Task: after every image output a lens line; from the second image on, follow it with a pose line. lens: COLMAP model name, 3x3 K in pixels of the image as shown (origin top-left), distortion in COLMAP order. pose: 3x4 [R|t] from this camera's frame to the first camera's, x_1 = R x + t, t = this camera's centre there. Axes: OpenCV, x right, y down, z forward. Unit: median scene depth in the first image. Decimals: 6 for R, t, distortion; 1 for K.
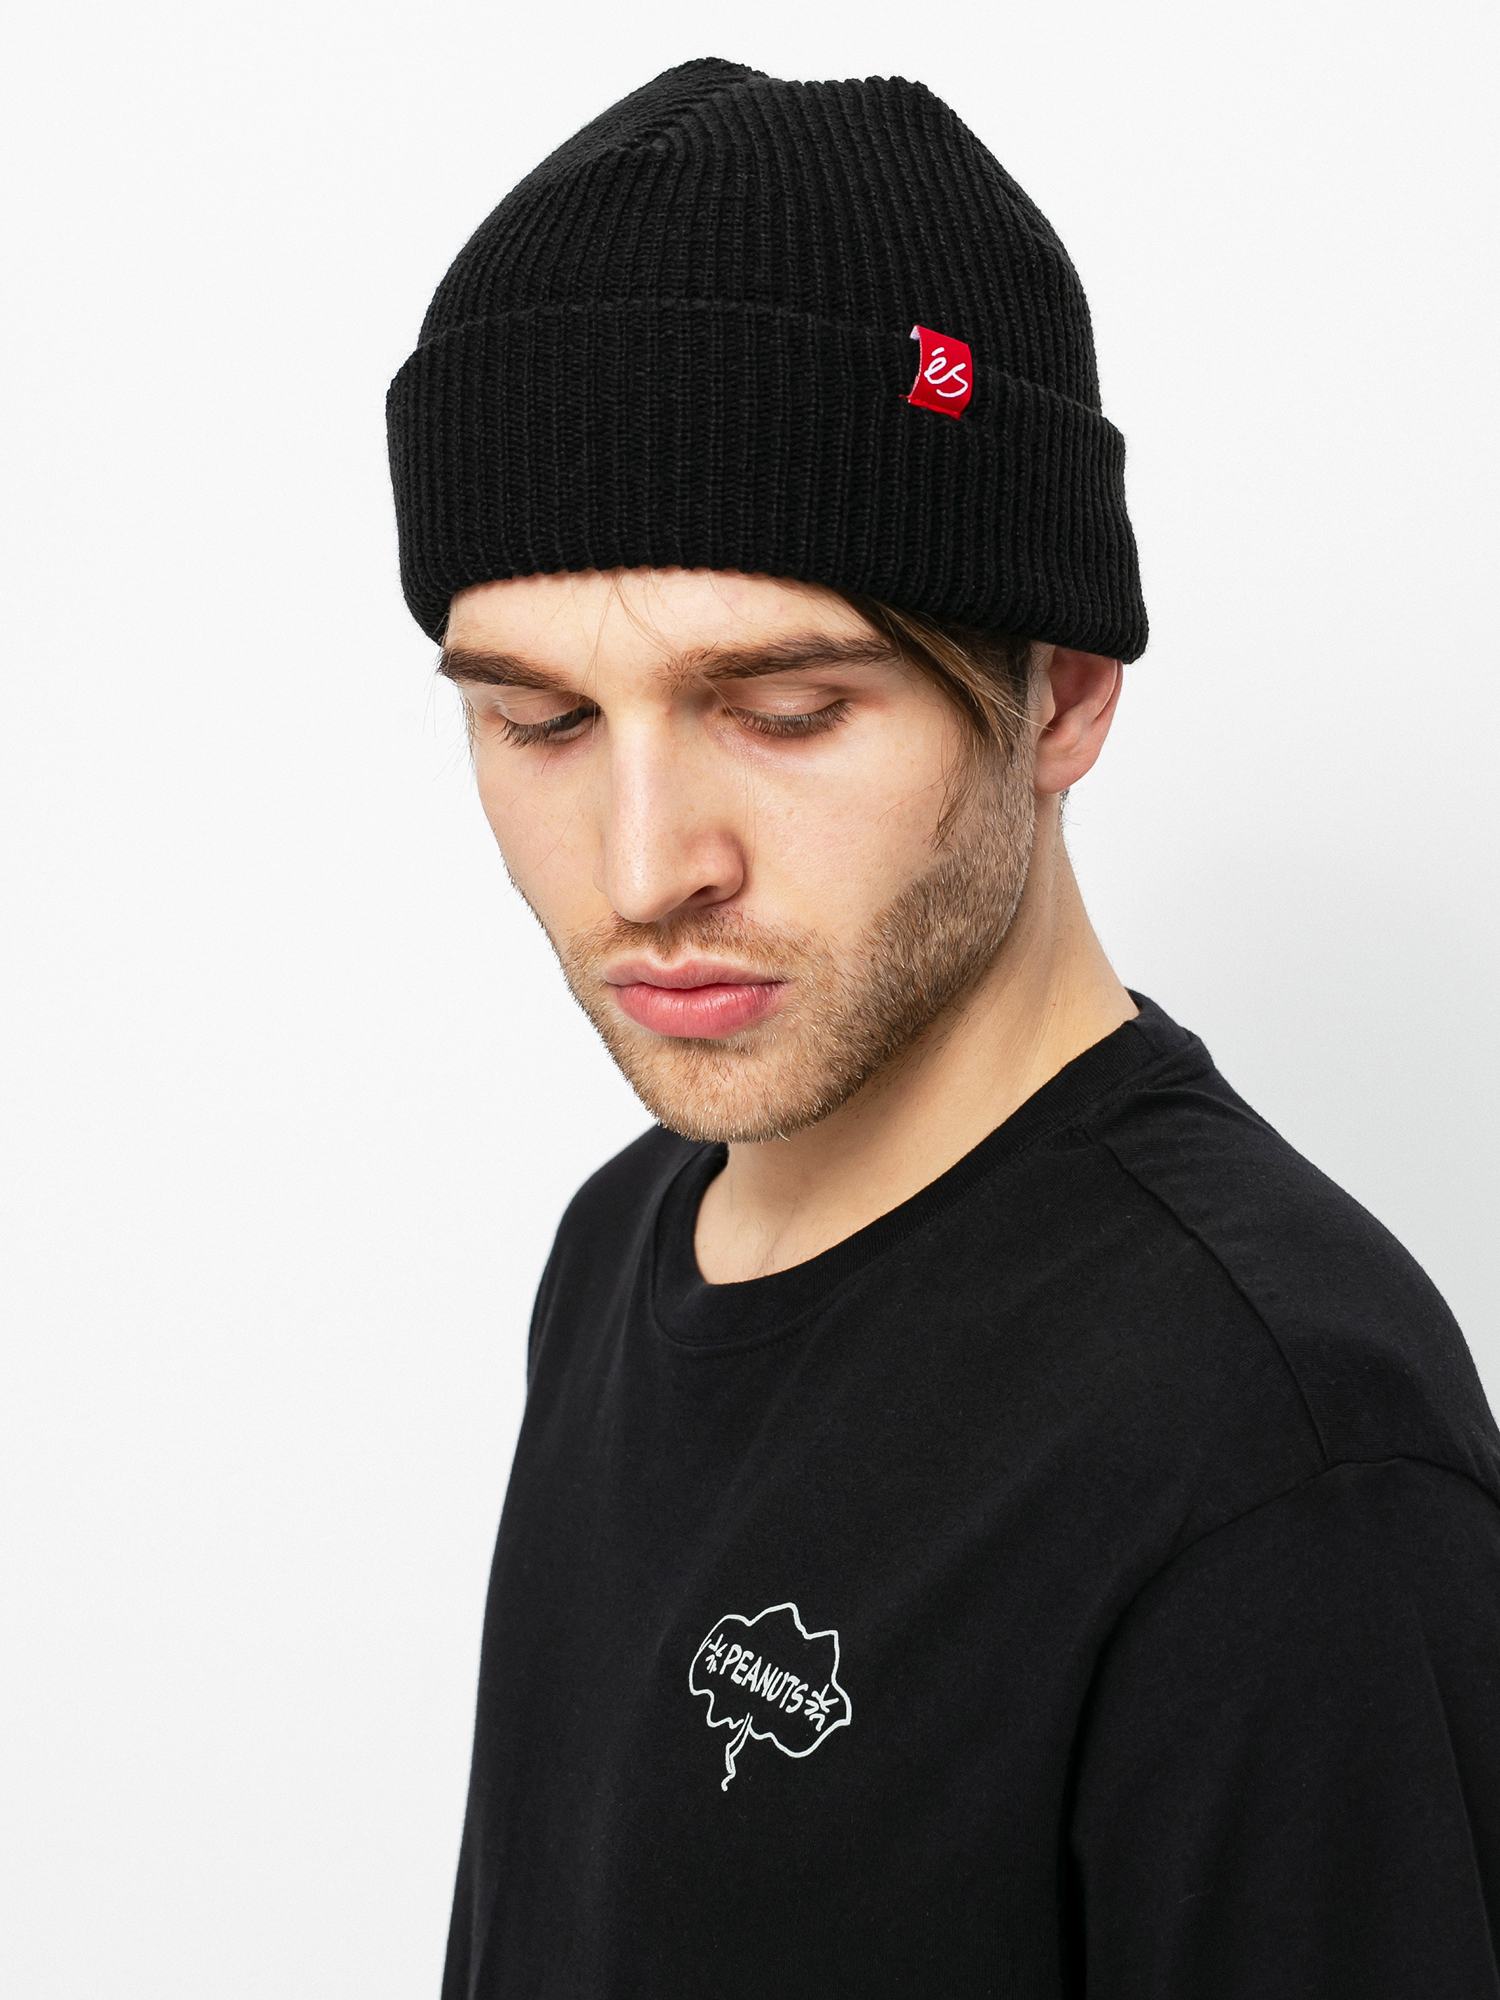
lens RADIAL K [[2812.7, 0, 750.0], [0, 2812.7, 1000.0], [0, 0, 1]] dist [0.263137, 0.022292]
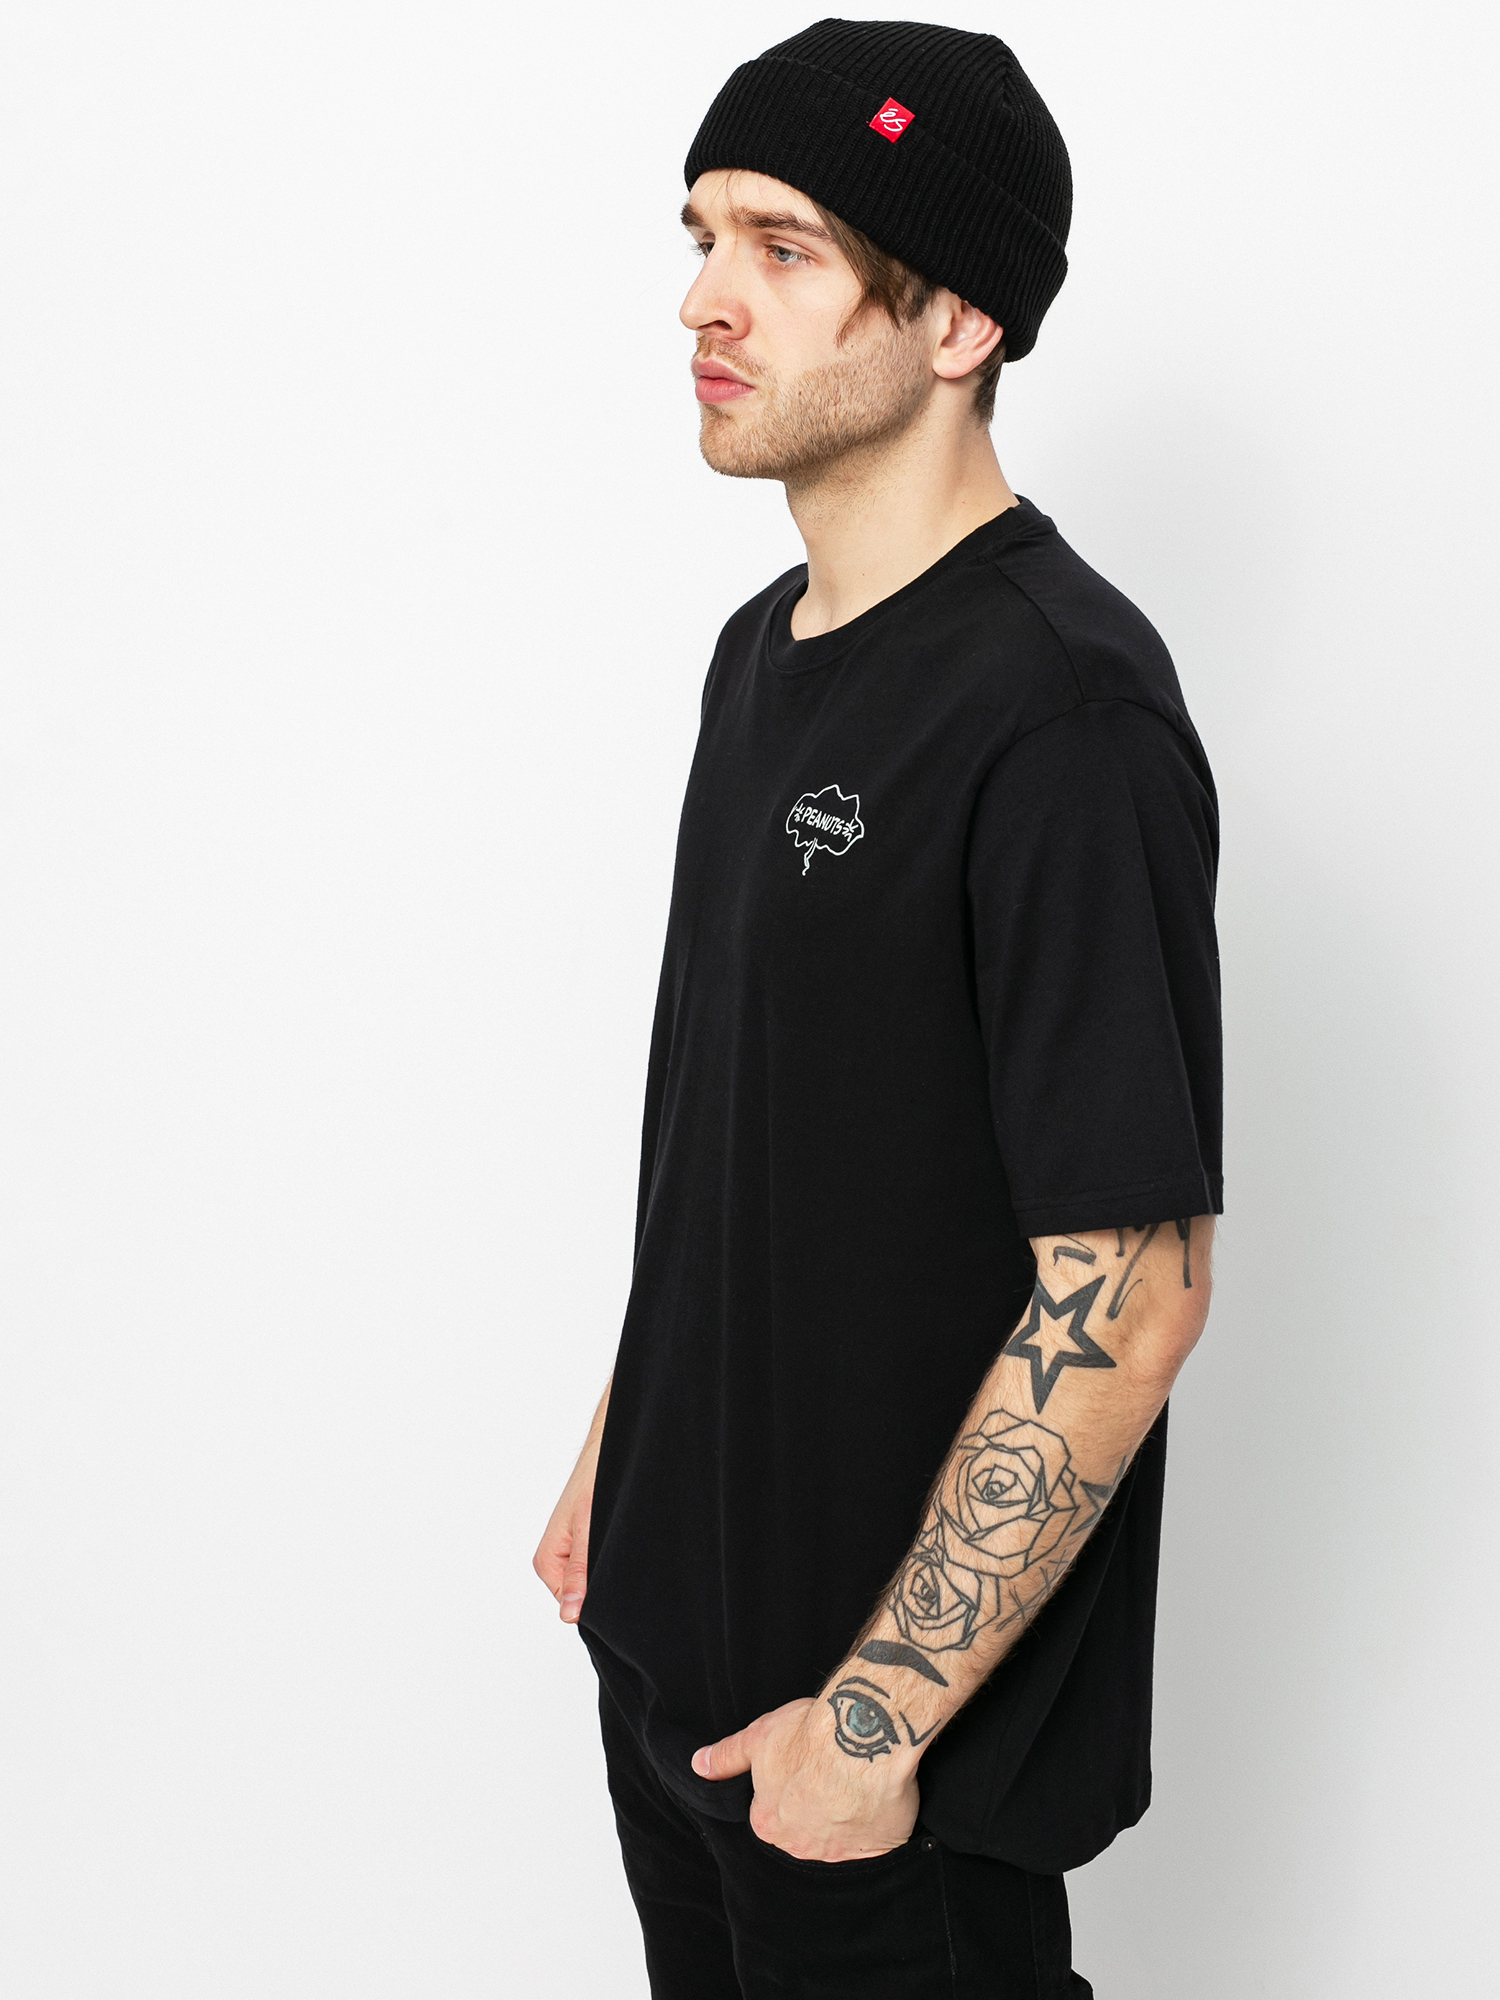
lens RADIAL K [[2855.2, 0, 750.0], [0, 2855.2, 1000.0], [0, 0, 1]] dist [-0.027948, -0.016697]
pose [[0.999139, 0.005409, -0.041126, 0.037920], [-0.001303, 0.995066, 0.099203, 0.161367], [0.041460, -0.099064, 0.994217, -1.070057]]
